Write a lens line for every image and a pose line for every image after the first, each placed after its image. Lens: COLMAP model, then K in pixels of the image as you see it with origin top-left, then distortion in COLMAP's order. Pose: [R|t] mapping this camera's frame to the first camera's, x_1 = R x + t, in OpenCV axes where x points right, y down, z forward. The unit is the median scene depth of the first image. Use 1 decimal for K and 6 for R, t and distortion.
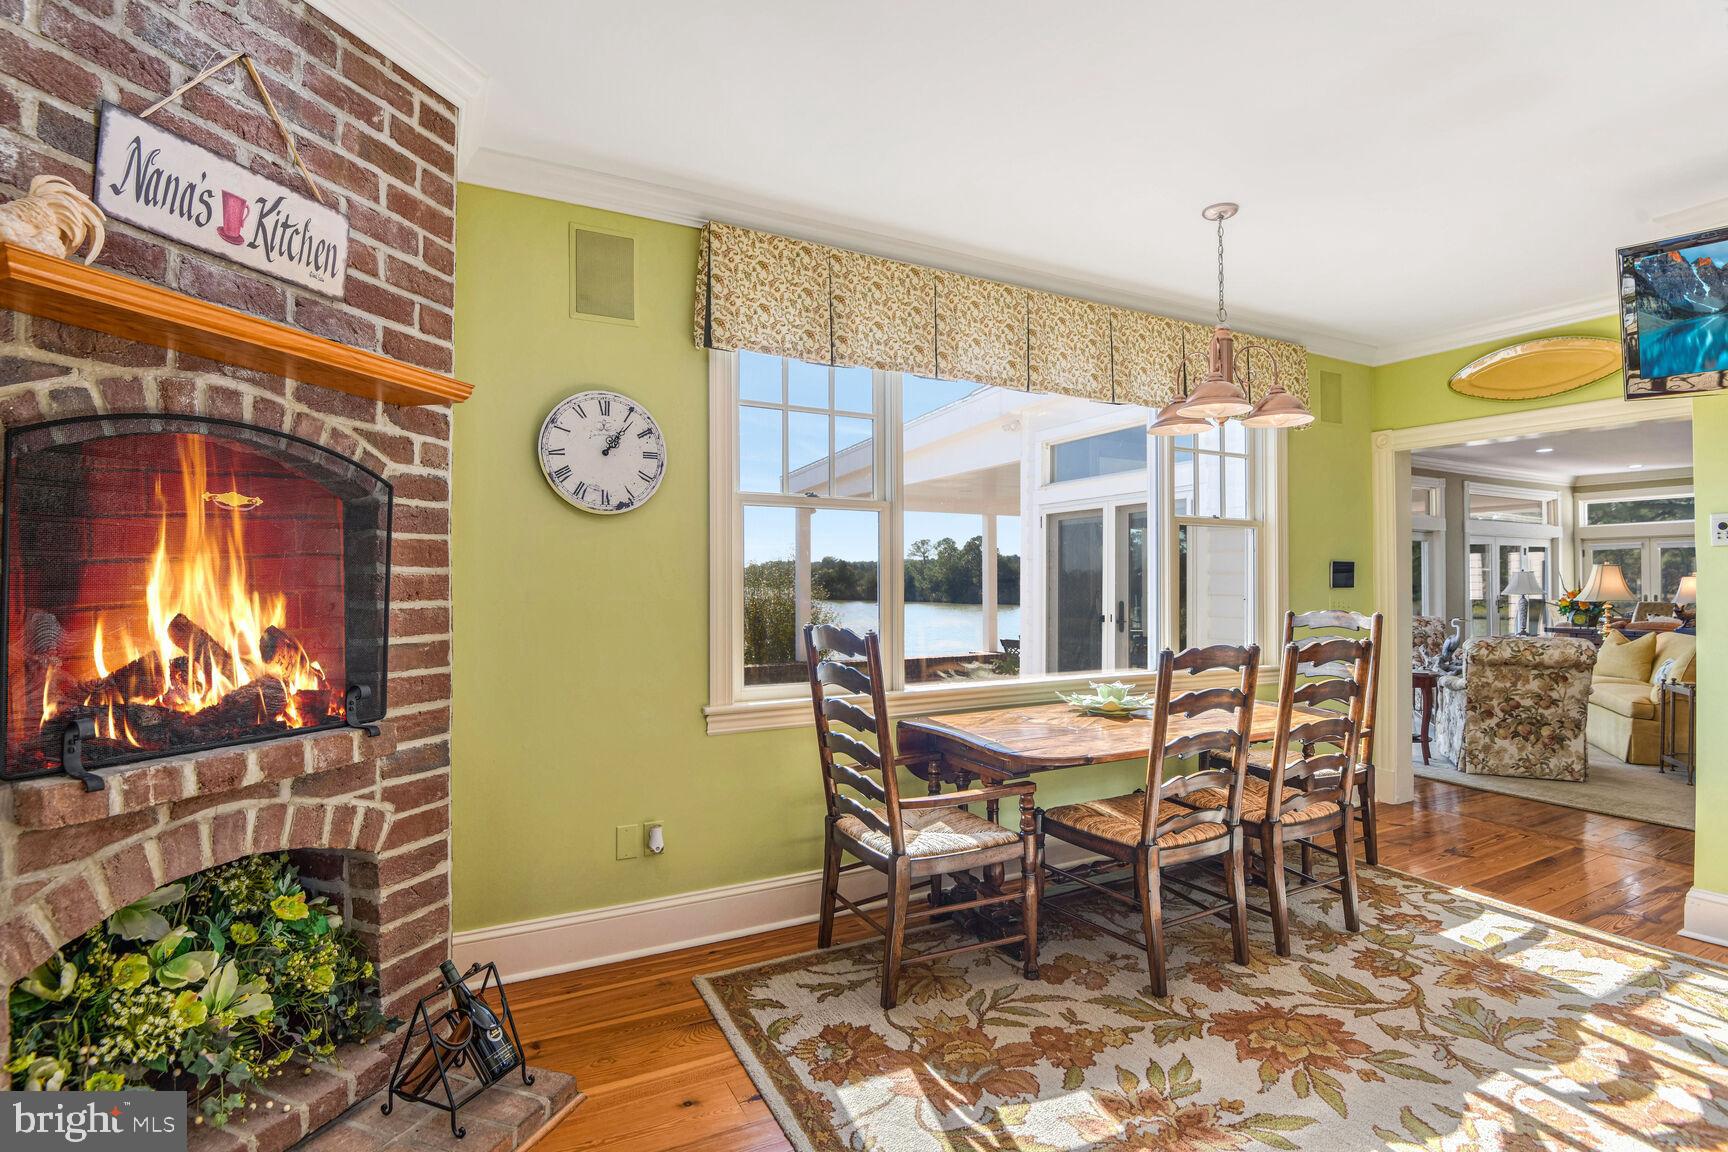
lens RADIAL K [[831.2, 0, 864.0], [0, 831.2, 576.0], [0, 0, 1]] dist [-0.042181, 0.000150]
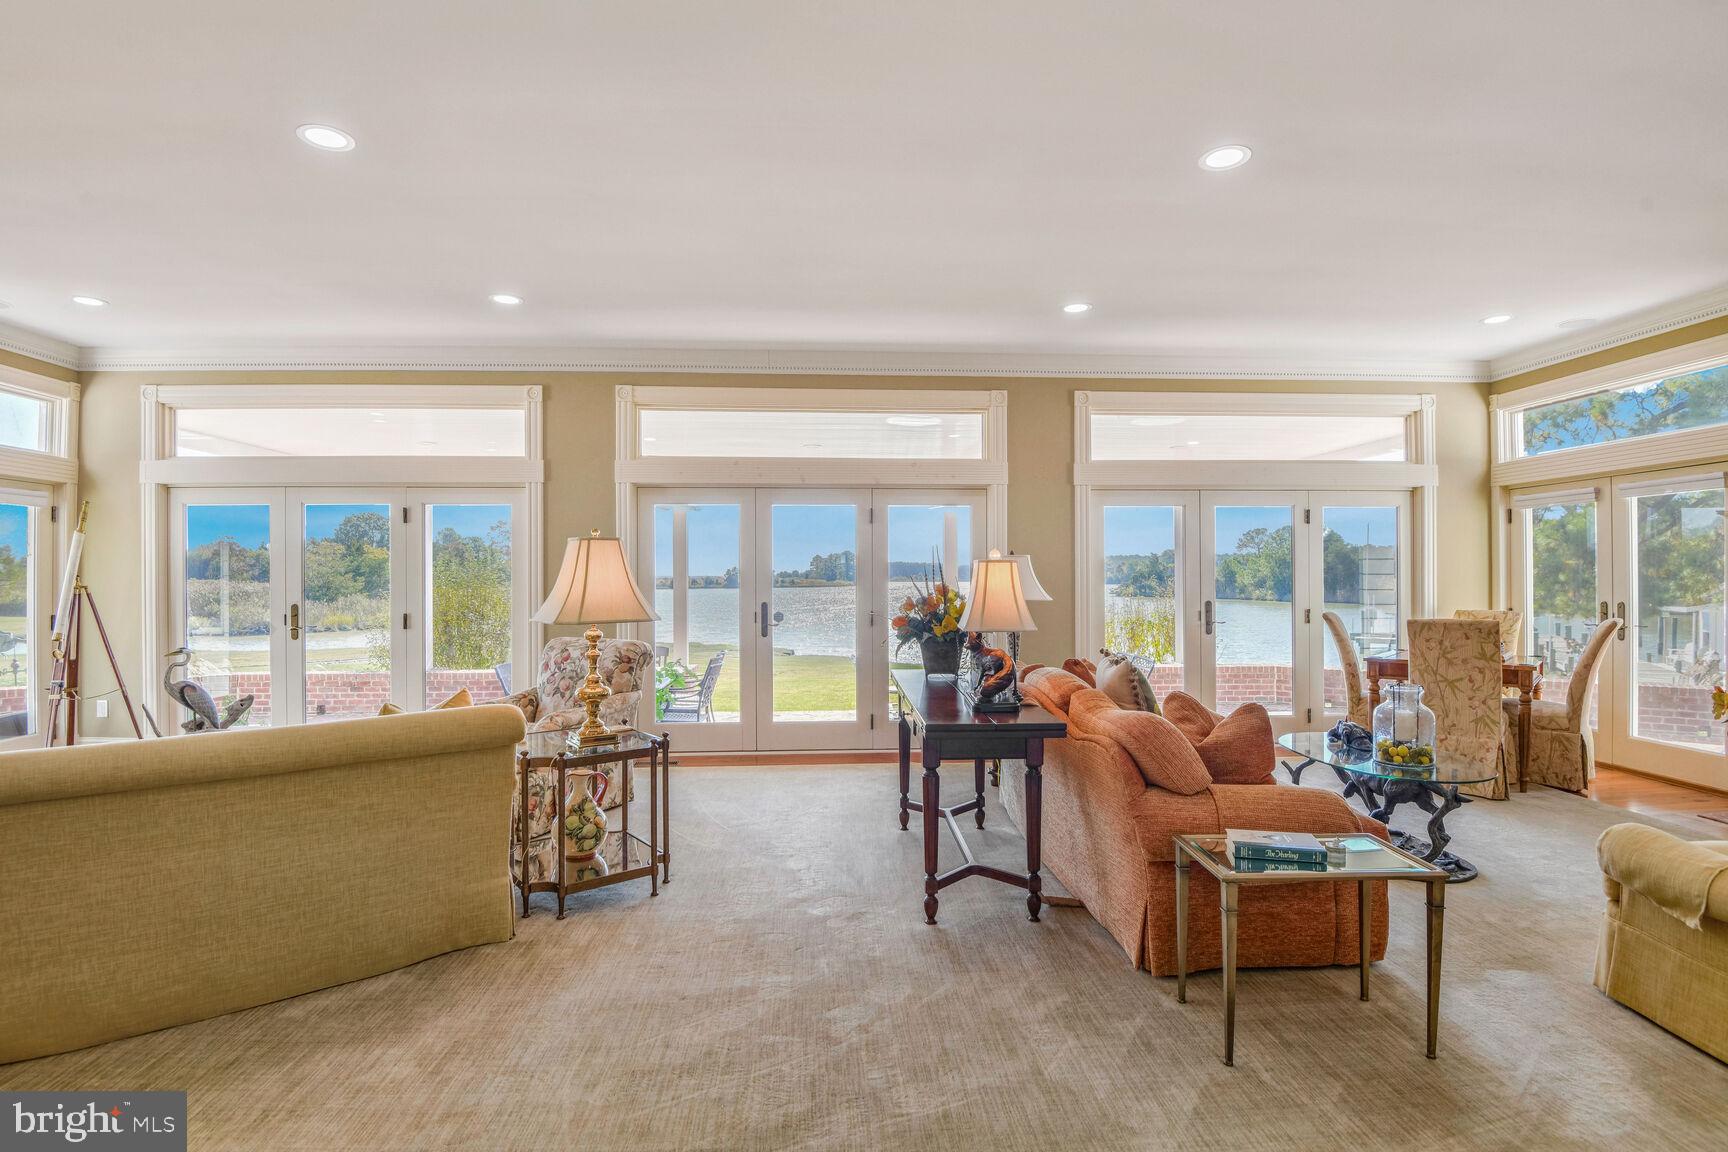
lens RADIAL K [[831.2, 0, 864.0], [0, 831.2, 576.0], [0, 0, 1]] dist [-0.042181, 0.000150]
pose [[0.911277, -0.006556, -0.411742, 0.818877], [0.008624, 0.999958, 0.003163, 0.003930], [0.411704, -0.006434, 0.911295, 0.430489]]
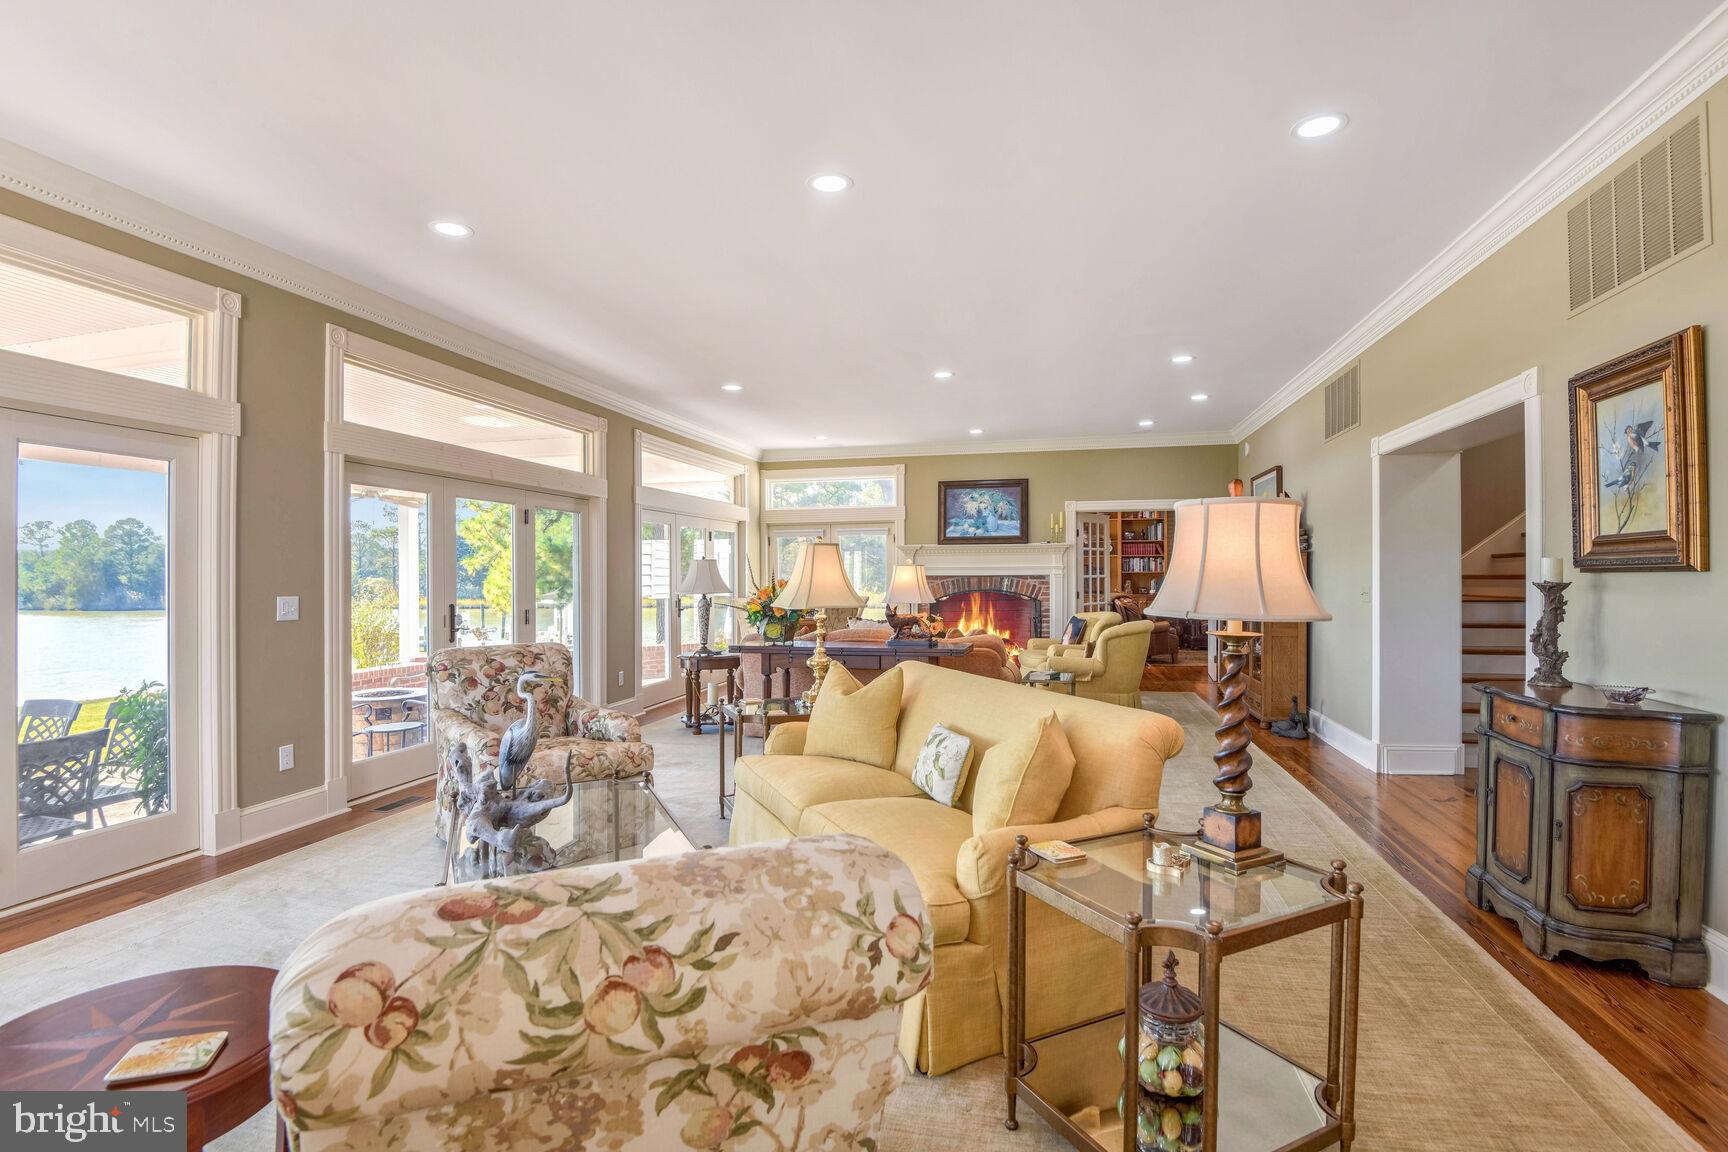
lens RADIAL K [[831.2, 0, 864.0], [0, 831.2, 576.0], [0, 0, 1]] dist [-0.042181, 0.000150]
pose [[0.654984, -0.005246, 0.755624, 0.330905], [0.001282, 0.999982, 0.005831, 0.003857], [-0.755641, -0.002851, 0.654980, 0.387650]]
